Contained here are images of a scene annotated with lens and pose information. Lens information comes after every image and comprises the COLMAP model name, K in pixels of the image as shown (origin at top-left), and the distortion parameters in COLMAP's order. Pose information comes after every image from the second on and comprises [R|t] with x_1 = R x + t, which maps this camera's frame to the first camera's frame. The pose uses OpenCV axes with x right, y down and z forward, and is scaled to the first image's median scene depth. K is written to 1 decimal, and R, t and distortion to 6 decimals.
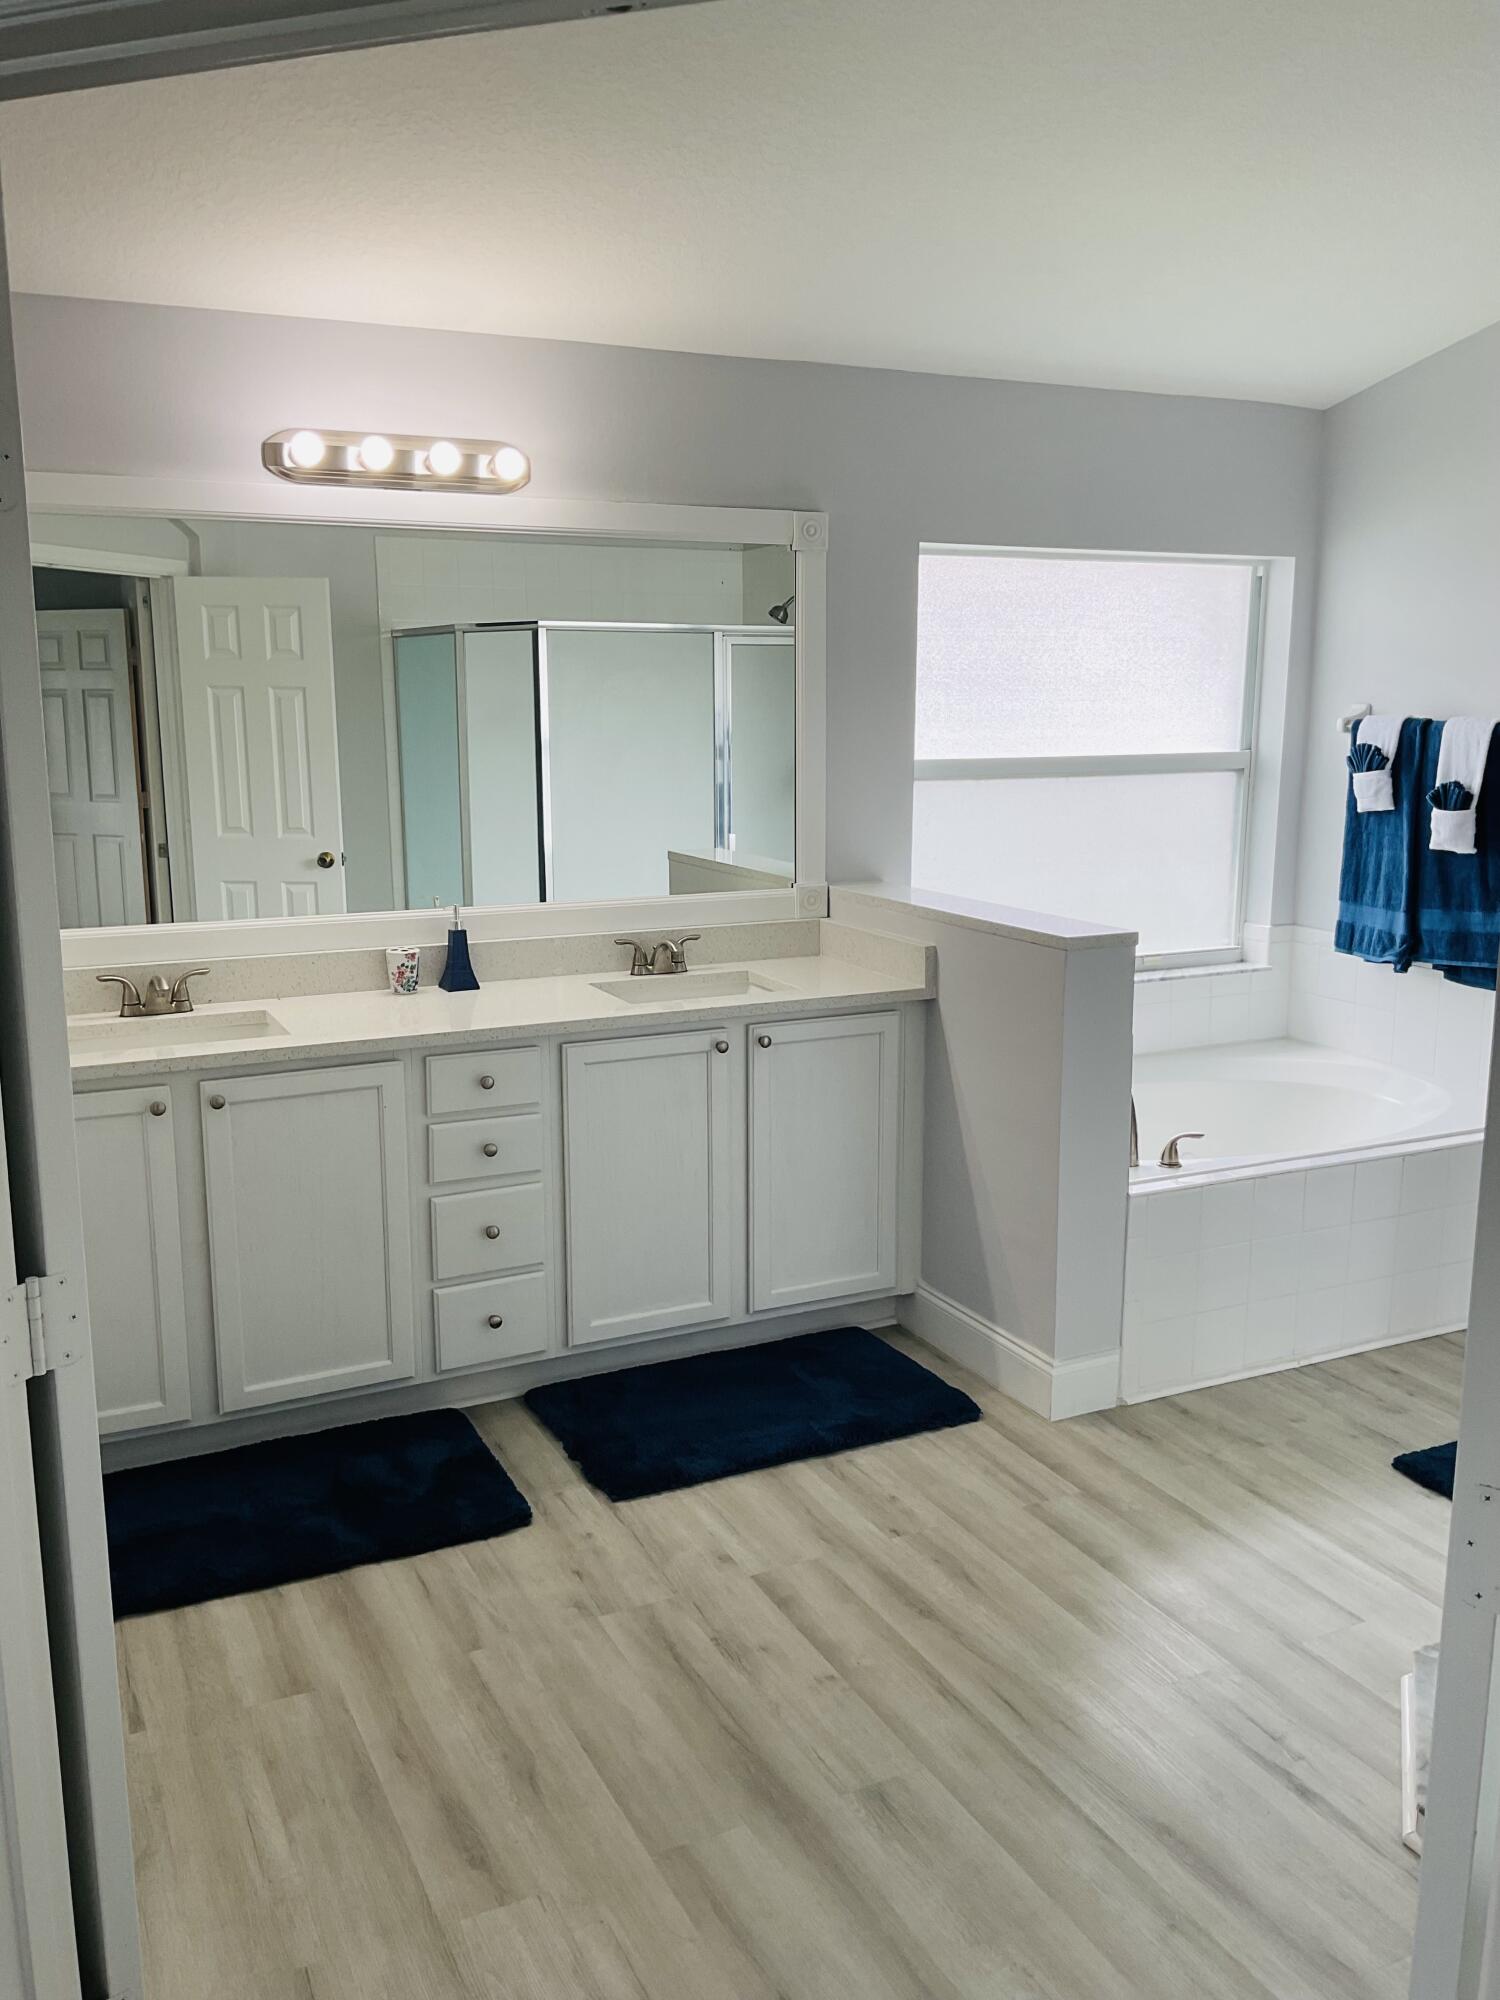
lens RADIAL K [[1672.0, 0, 749.2], [0, 1672.0, 979.7], [0, 0, 1]] dist [0.097796, -0.151186]
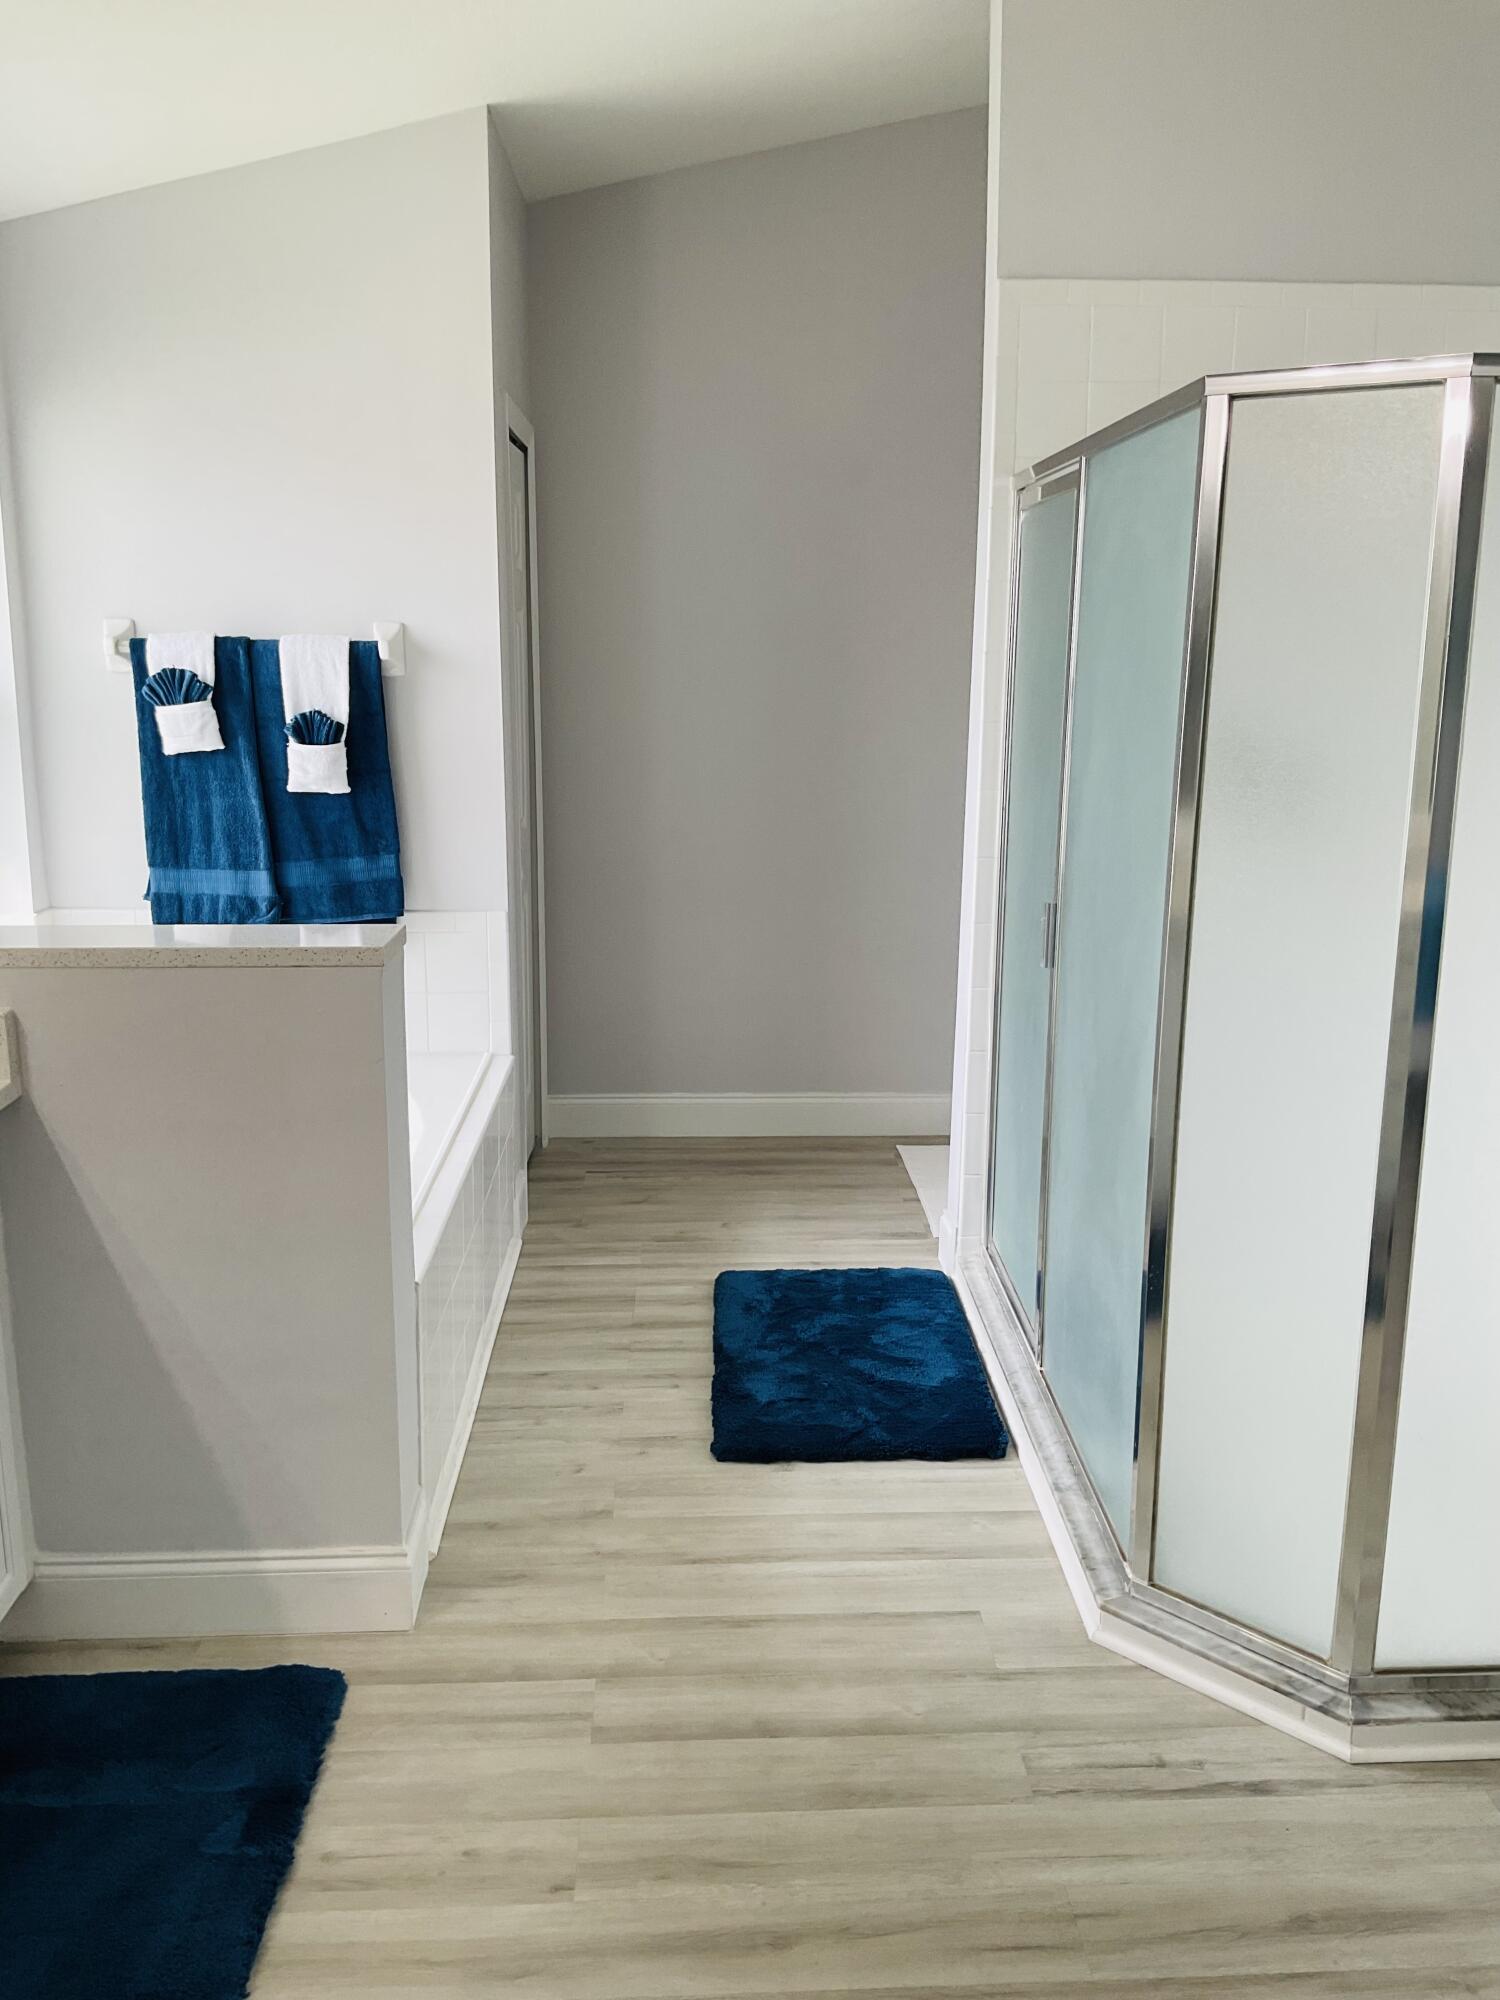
lens RADIAL K [[1672.0, 0, 749.2], [0, 1672.0, 979.7], [0, 0, 1]] dist [0.097796, -0.151186]
pose [[0.392874, -0.187453, 0.900284, -0.295489], [0.149451, 0.979003, 0.138624, -0.069433], [-0.907366, 0.080087, 0.412640, 0.459048]]
